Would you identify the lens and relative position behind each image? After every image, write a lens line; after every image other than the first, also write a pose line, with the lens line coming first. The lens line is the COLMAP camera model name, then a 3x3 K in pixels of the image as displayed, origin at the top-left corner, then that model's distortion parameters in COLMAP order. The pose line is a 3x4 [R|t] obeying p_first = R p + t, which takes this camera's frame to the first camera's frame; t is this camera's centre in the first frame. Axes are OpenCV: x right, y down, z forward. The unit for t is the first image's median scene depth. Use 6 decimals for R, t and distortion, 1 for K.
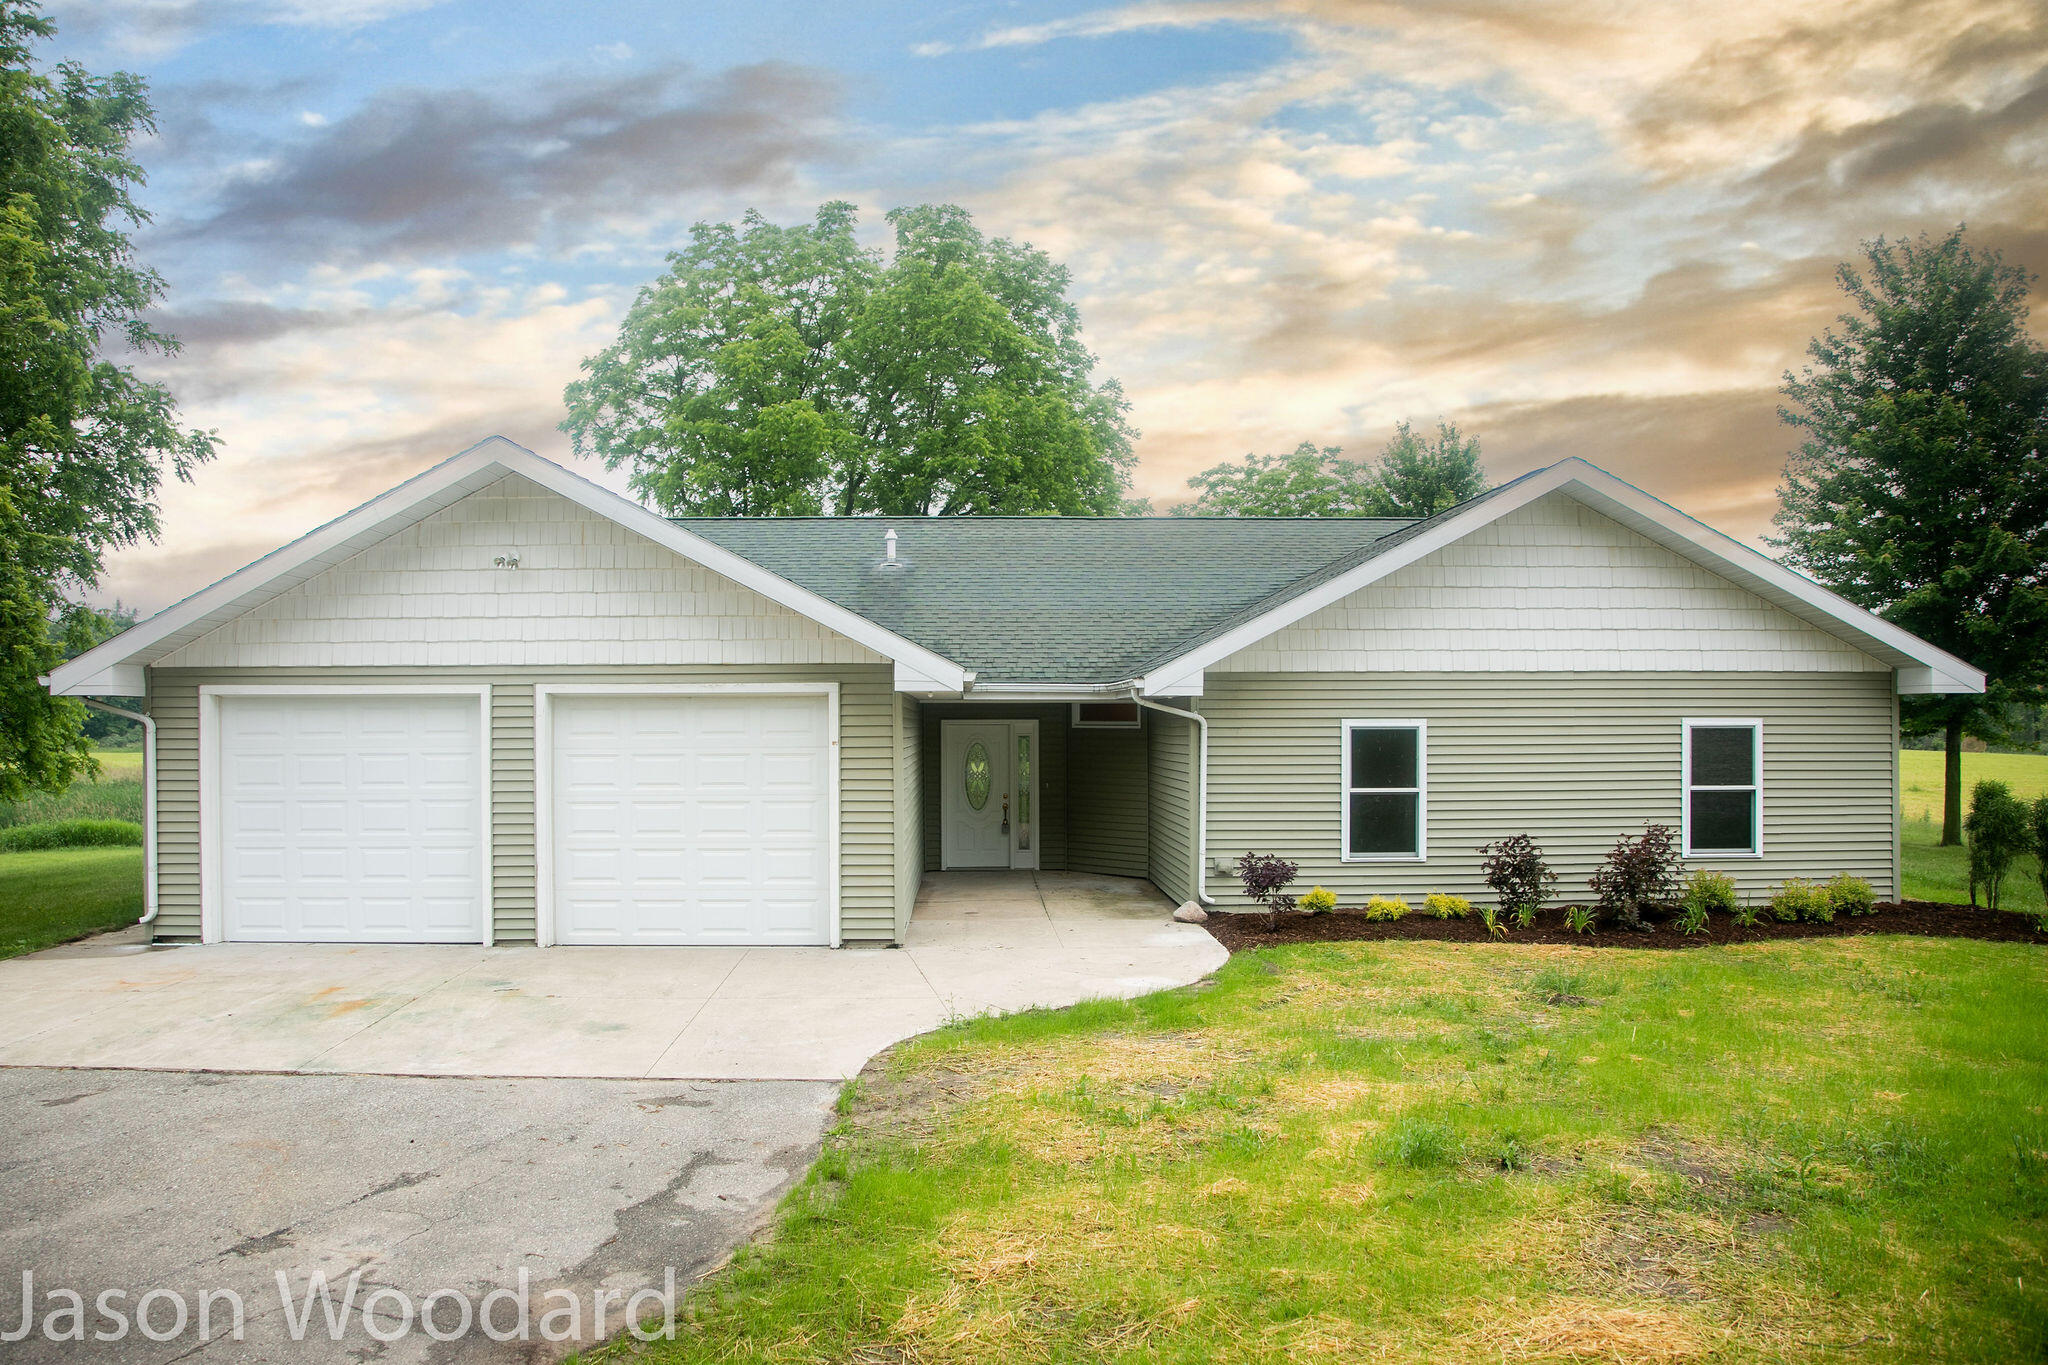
lens RADIAL K [[1433.6, 0, 1031.9], [0, 1433.6, 692.2], [0, 0, 1]] dist [-0.127829, 0.063962]
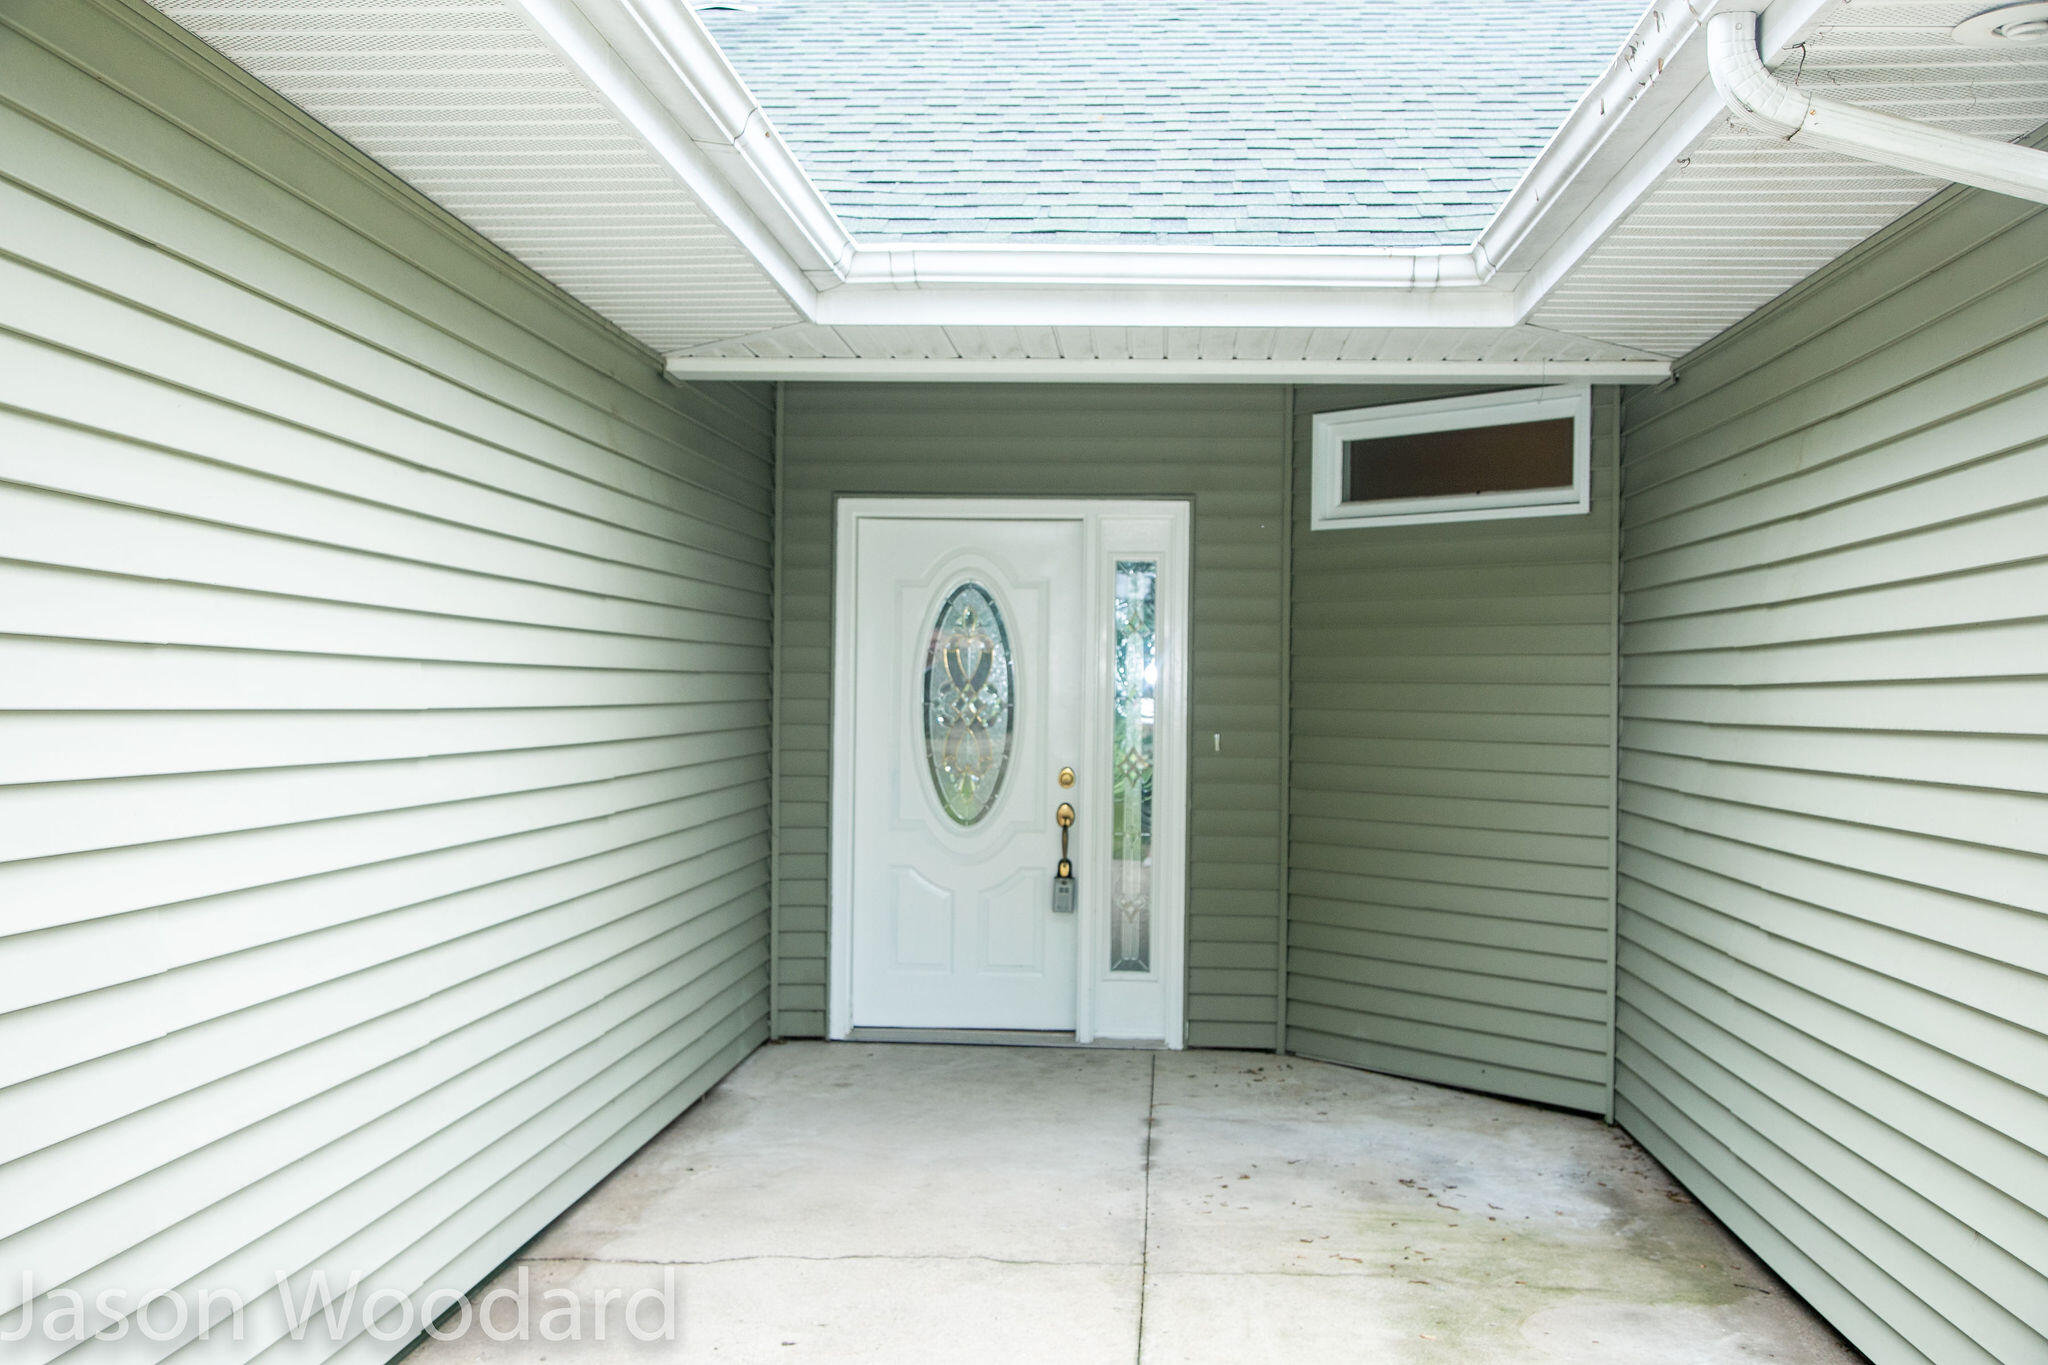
lens RADIAL K [[2067.5, 0, 1024.0], [0, 2067.5, 682.5], [0, 0, 1]] dist [-0.000811, -0.000457]
pose [[0.993708, 0.016791, -0.110735, 0.018802], [-0.014498, 0.999664, 0.021480, 0.047608], [0.111059, -0.019739, 0.993618, 0.625276]]
